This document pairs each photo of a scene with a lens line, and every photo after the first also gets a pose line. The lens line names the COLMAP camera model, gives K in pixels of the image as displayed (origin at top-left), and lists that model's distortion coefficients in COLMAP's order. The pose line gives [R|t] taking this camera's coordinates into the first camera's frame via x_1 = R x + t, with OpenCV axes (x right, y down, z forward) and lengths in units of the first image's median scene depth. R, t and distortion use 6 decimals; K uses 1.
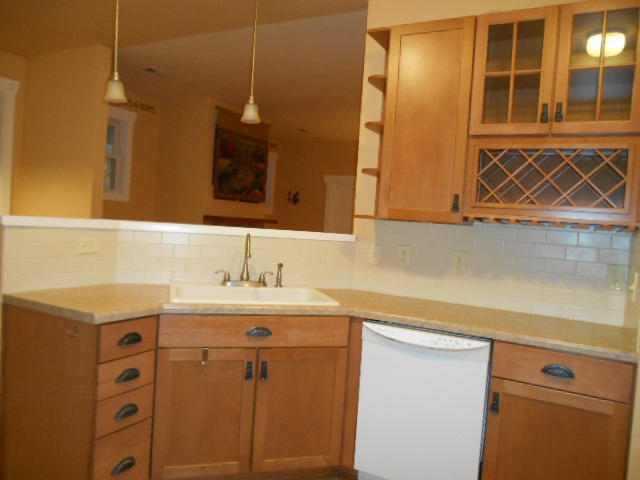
lens RADIAL K [[493.8, 0, 320.4], [0, 493.8, 236.9], [0, 0, 1]] dist [-0.008707, 0.001368]
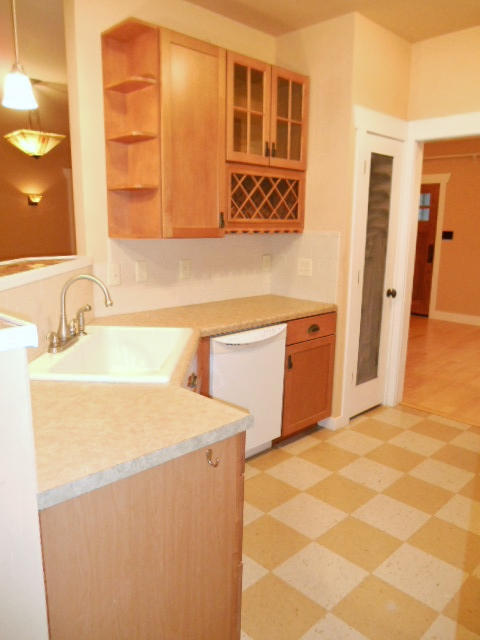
lens RADIAL K [[493.8, 0, 240.0], [0, 493.8, 320.0], [0, 0, 1]] dist [-0.008707, 0.001368]
pose [[0.308877, -0.247019, 0.918464, -0.872233], [0.034906, 0.967978, 0.248596, -0.132378], [-0.950461, -0.044726, 0.307609, 0.610489]]
